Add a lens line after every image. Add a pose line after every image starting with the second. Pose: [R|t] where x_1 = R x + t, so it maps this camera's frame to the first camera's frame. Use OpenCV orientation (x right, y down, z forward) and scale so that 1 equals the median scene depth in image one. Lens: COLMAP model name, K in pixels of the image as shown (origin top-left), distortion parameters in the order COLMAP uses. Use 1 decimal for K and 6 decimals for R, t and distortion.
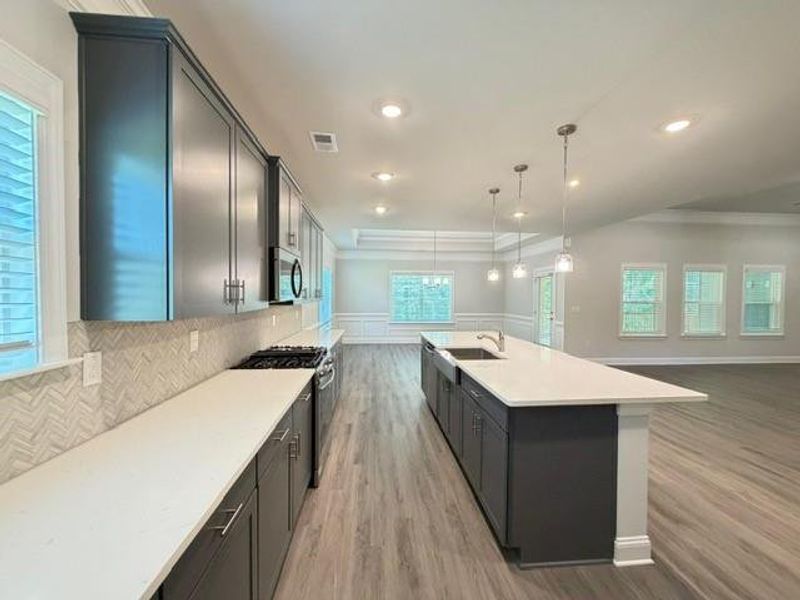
lens RADIAL K [[323.5, 0, 393.4], [0, 323.5, 299.2], [0, 0, 1]] dist [0.000310, -0.000066]
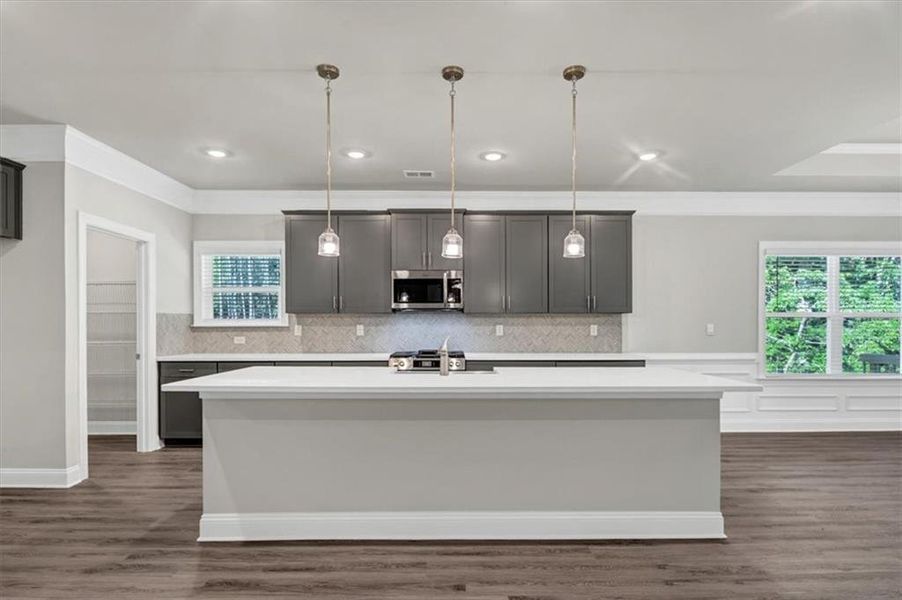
lens RADIAL K [[464.9, 0, 461.9], [0, 464.9, 327.2], [0, 0, 1]] dist [-0.002898, -0.001358]
pose [[-0.069159, 0.001331, -0.997605, 1.457966], [-0.014519, 0.999892, 0.002341, 0.070433], [0.997500, 0.014646, -0.069132, 1.267062]]
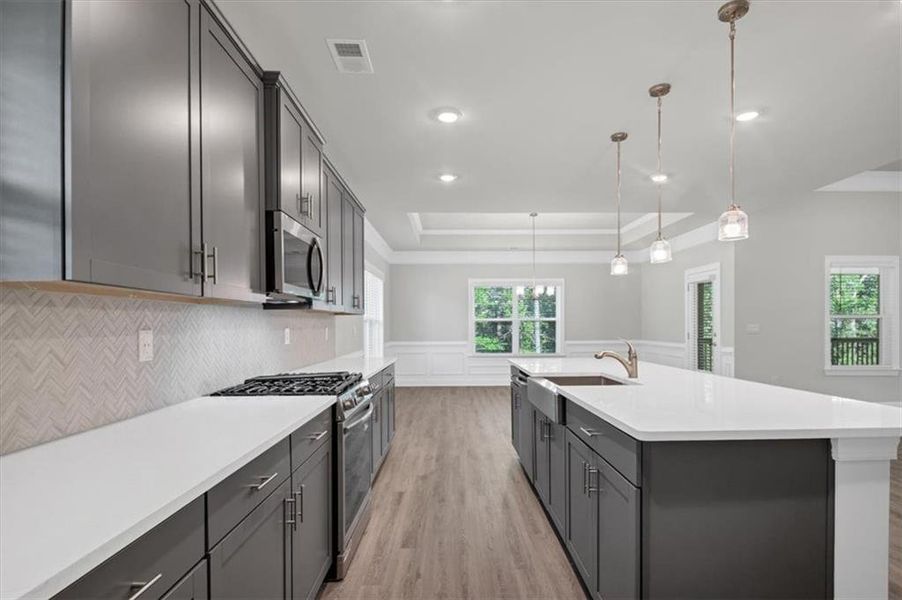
lens RADIAL K [[460.9, 0, 448.1], [0, 460.9, 328.6], [0, 0, 1]] dist [0.000100, -0.000495]
pose [[0.997444, -0.012272, -0.070388, 0.041810], [0.011656, 0.999890, -0.009155, 0.079103], [0.070492, 0.008312, 0.997478, 0.080656]]
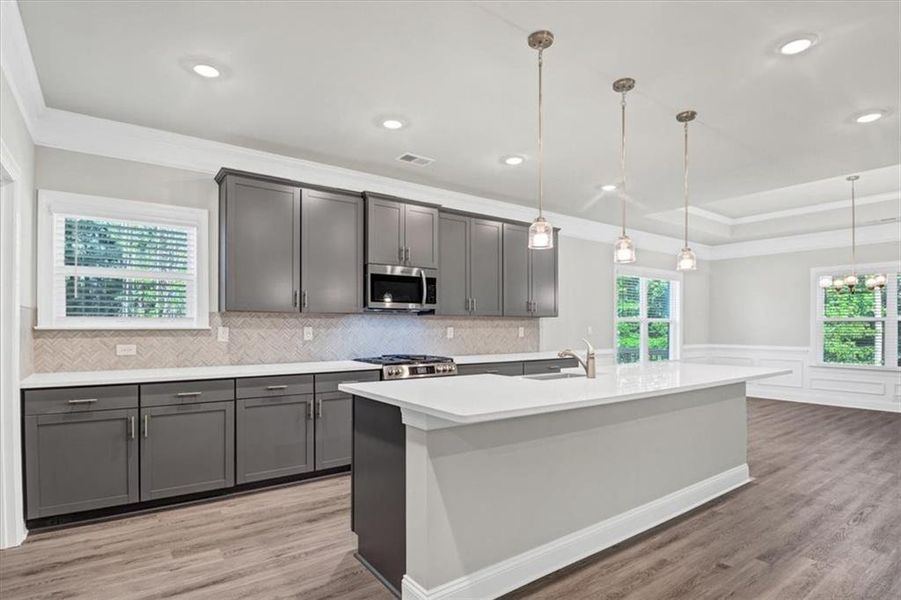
lens RADIAL K [[464.7, 0, 454.5], [0, 464.7, 323.0], [0, 0, 1]] dist [-0.031555, -0.000555]
pose [[0.521768, -0.011164, -0.853014, 1.136012], [-0.011505, 0.999731, -0.020121, 0.083636], [0.853010, 0.020313, 0.521500, 0.321502]]
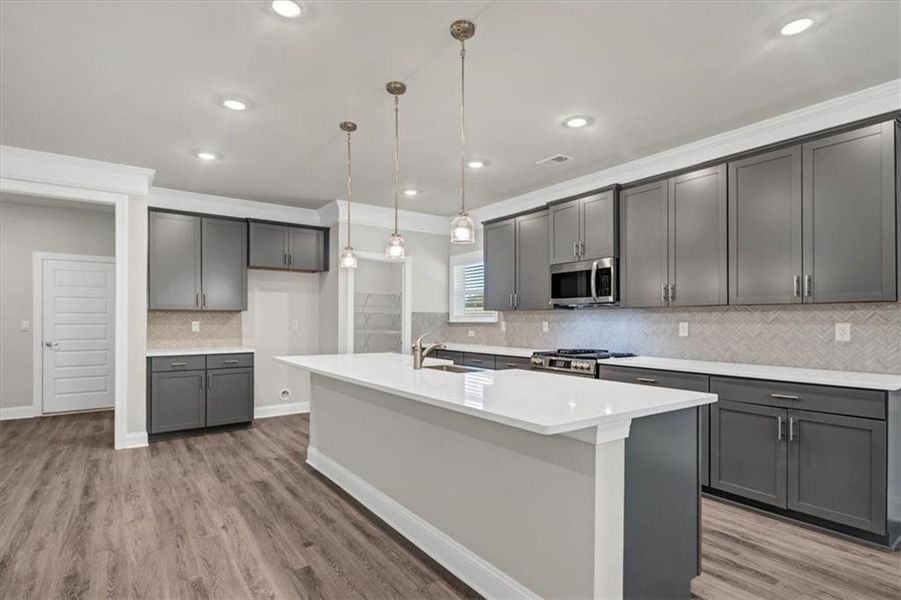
lens RADIAL K [[466.0, 0, 445.7], [0, 466.0, 315.5], [0, 0, 1]] dist [-0.001691, 0.010294]
pose [[-0.858356, -0.014295, -0.512855, 0.911047], [-0.015892, 0.999873, -0.001271, 0.055941], [0.512808, 0.007059, -0.858474, 2.162080]]
